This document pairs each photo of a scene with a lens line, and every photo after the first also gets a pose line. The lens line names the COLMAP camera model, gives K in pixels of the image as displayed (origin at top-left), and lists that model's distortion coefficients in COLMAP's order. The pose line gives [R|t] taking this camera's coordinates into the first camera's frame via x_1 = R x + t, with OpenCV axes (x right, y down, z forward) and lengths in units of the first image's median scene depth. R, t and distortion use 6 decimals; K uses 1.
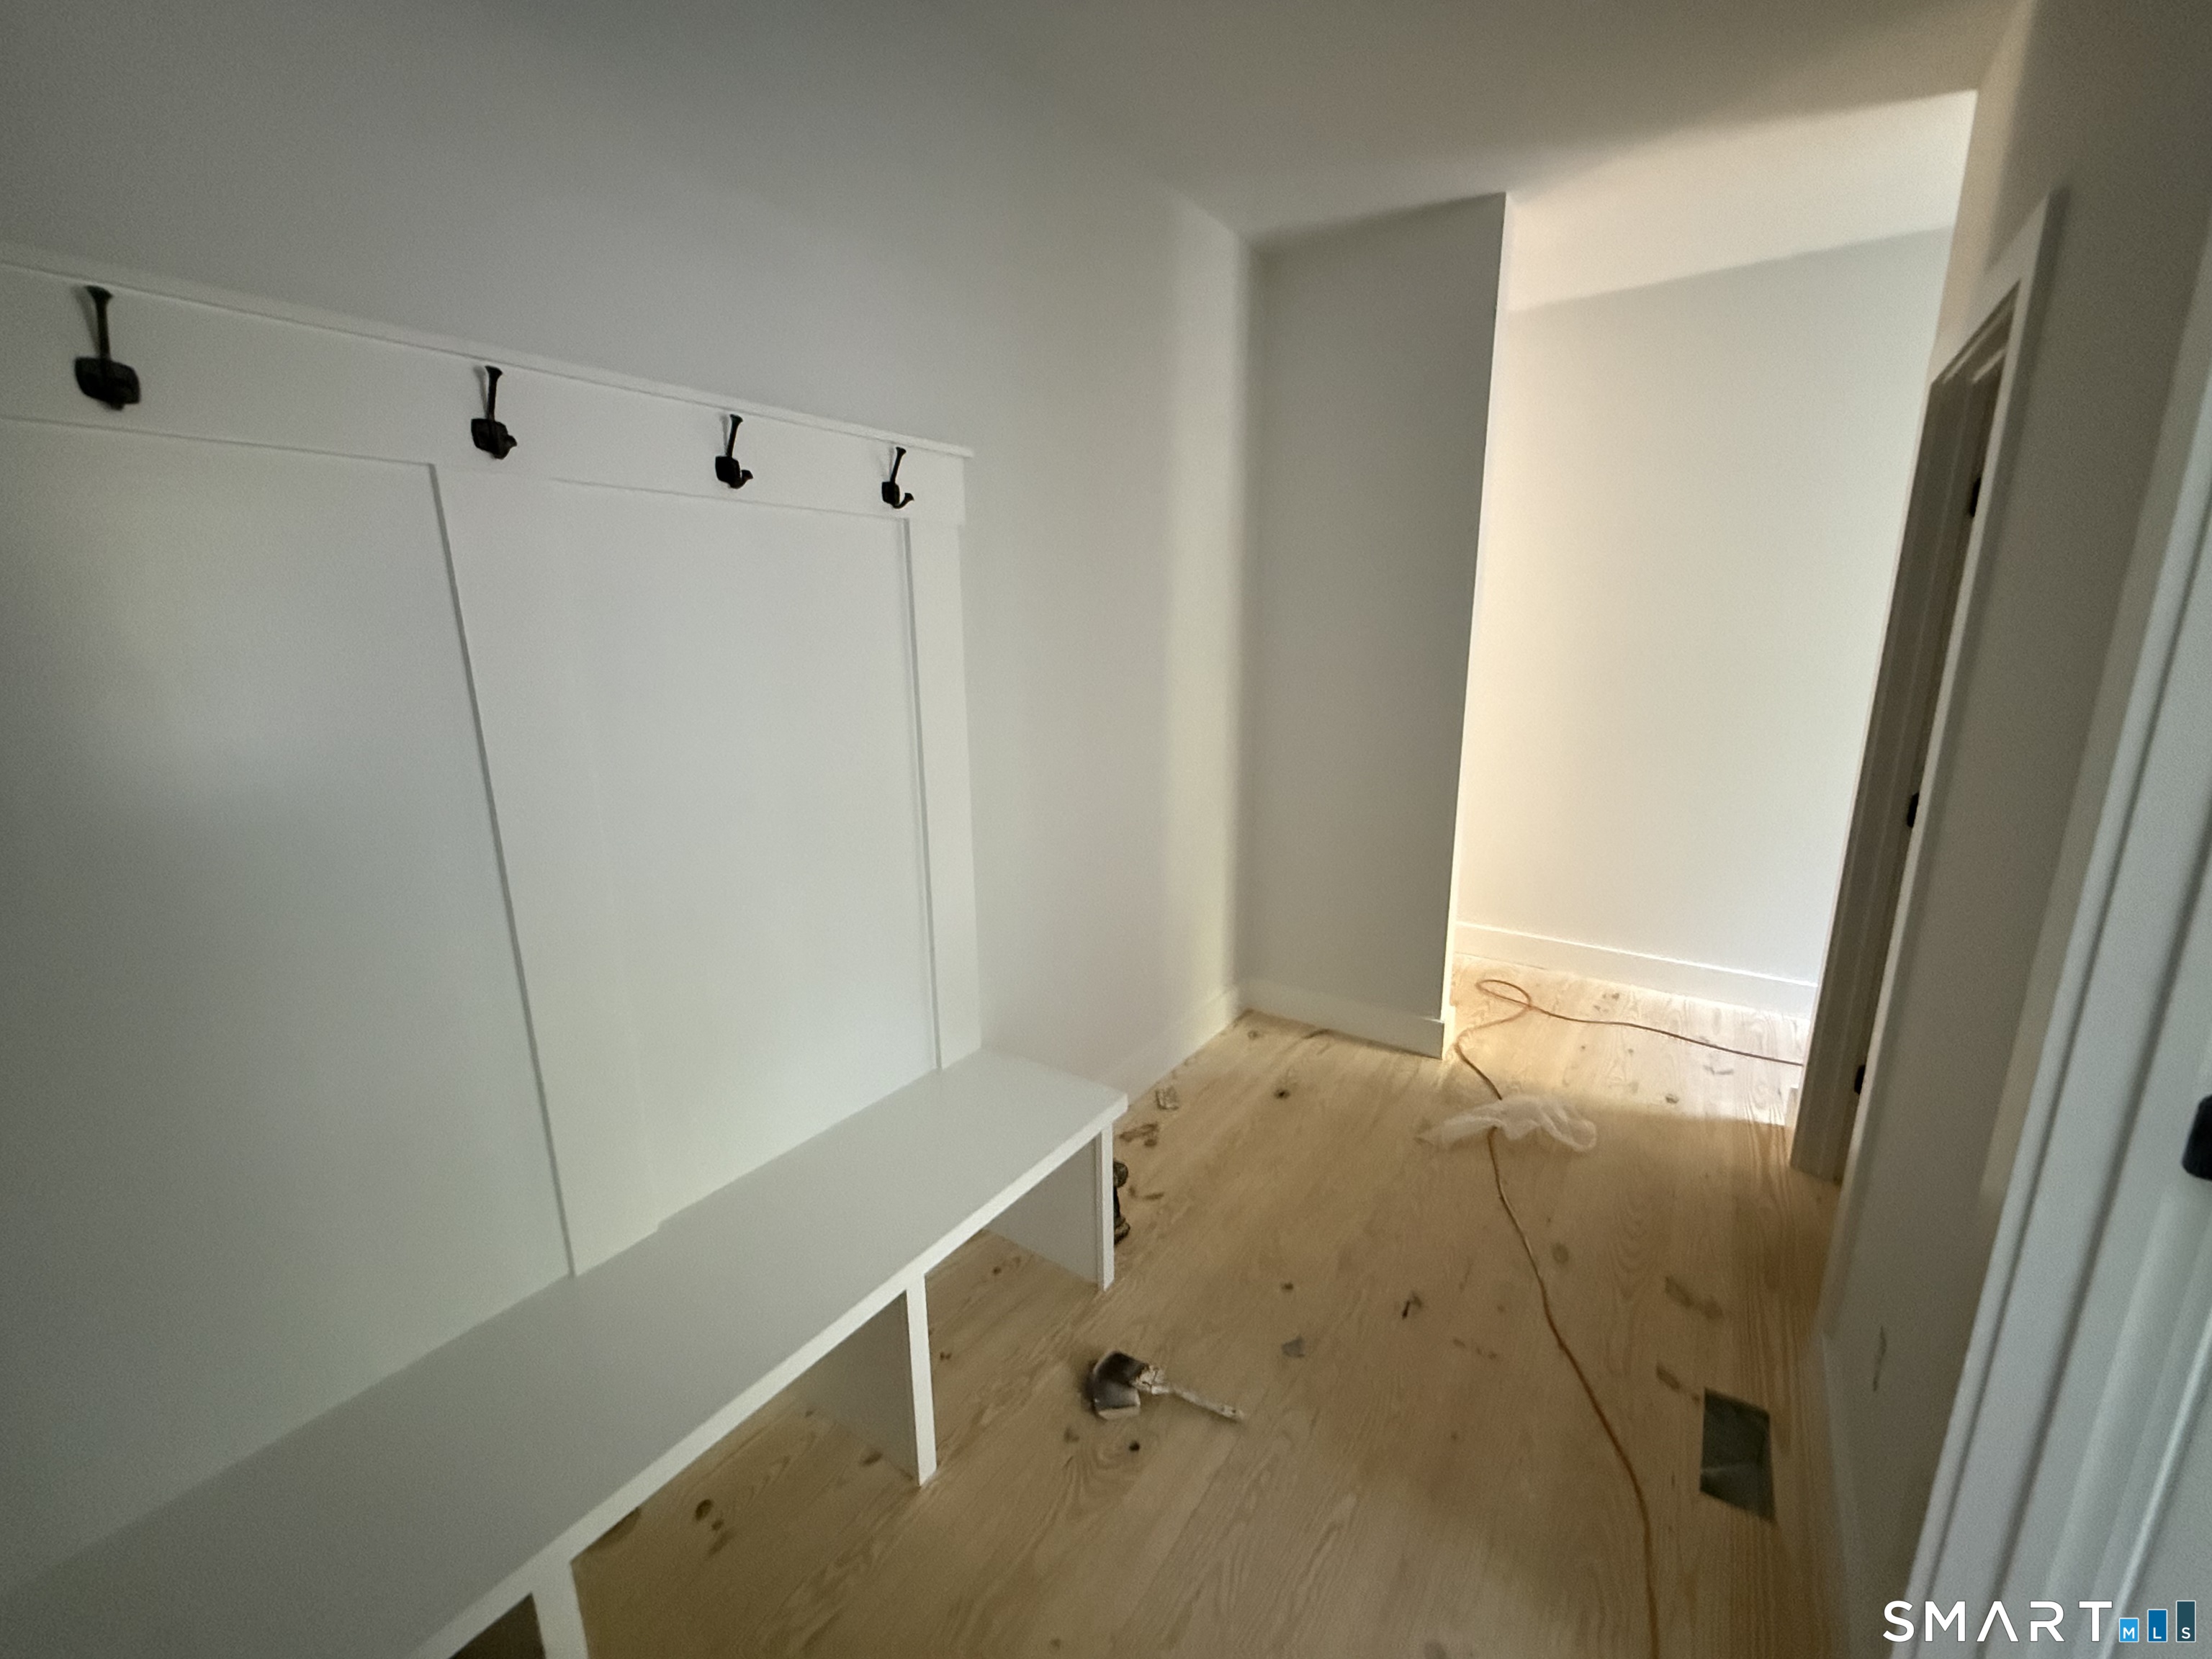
lens RADIAL K [[879.9, 0, 1106.8], [0, 879.9, 829.0], [0, 0, 1]] dist [0.000372, 0.000221]
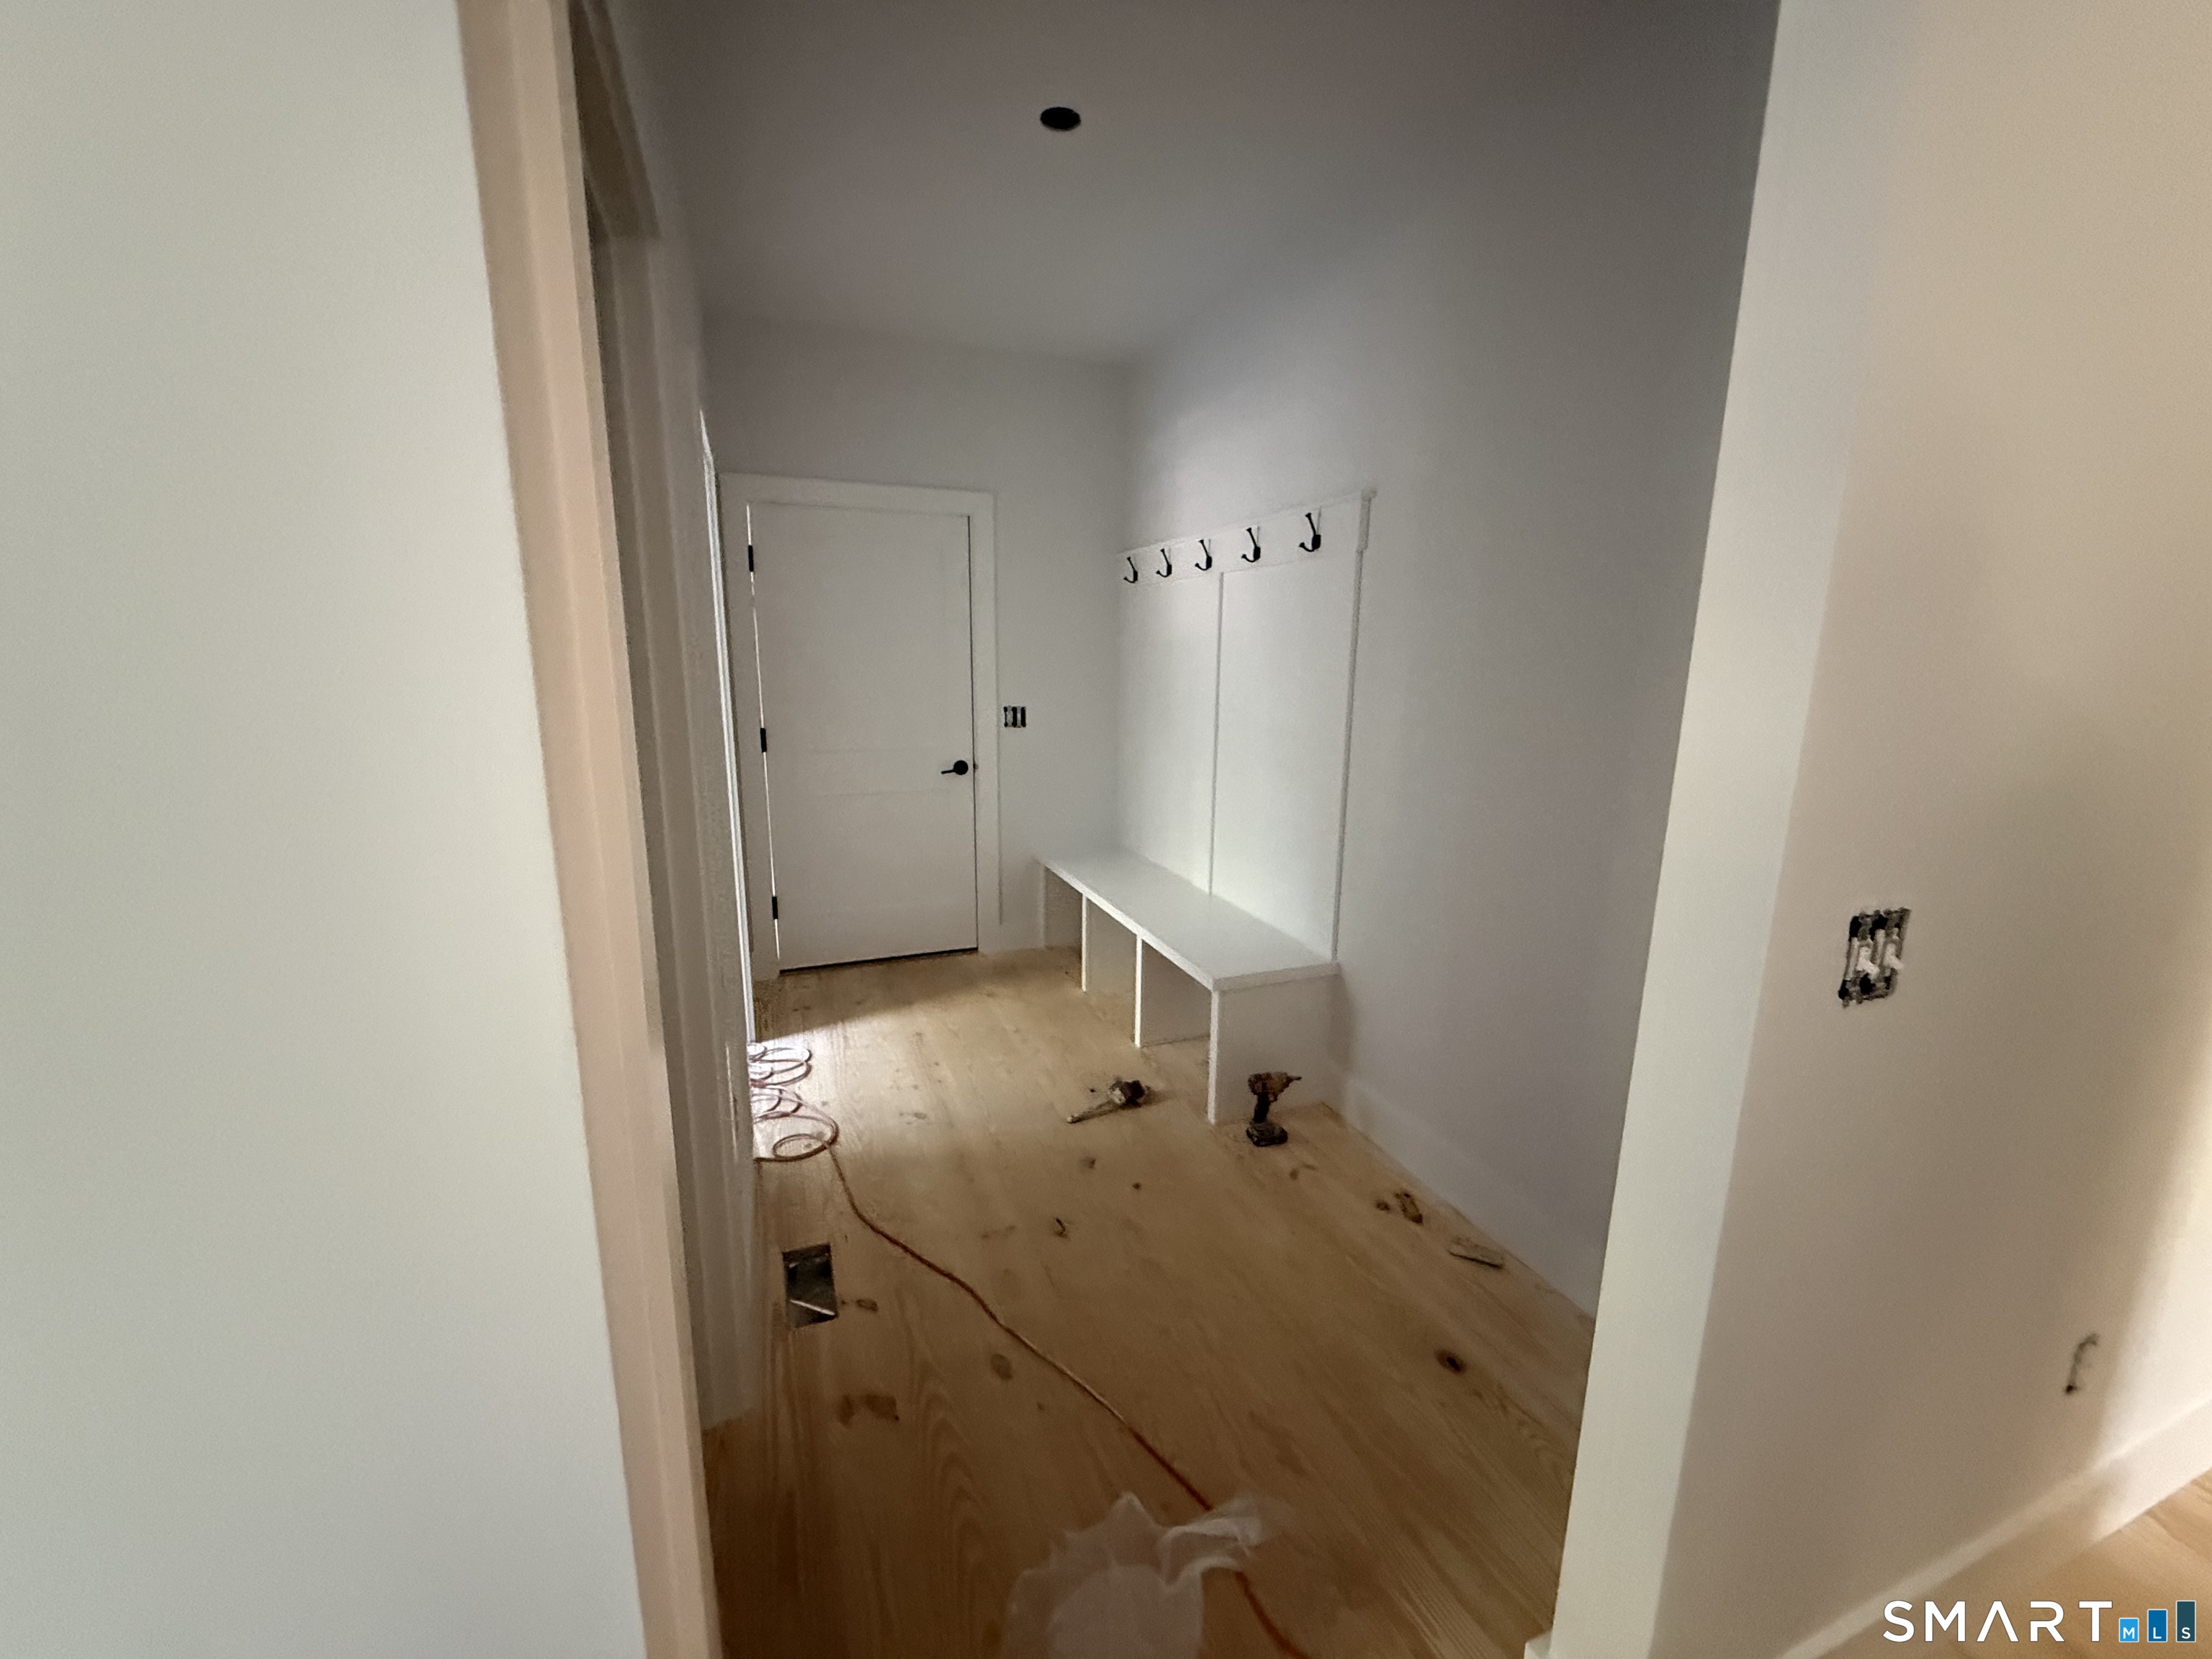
lens RADIAL K [[879.9, 0, 1106.8], [0, 879.9, 829.0], [0, 0, 1]] dist [0.000372, 0.000221]
pose [[-0.553991, 0.172816, -0.814389, 1.206339], [-0.190812, 0.925820, 0.326263, -0.323947], [0.810361, 0.336142, -0.479920, 1.499819]]
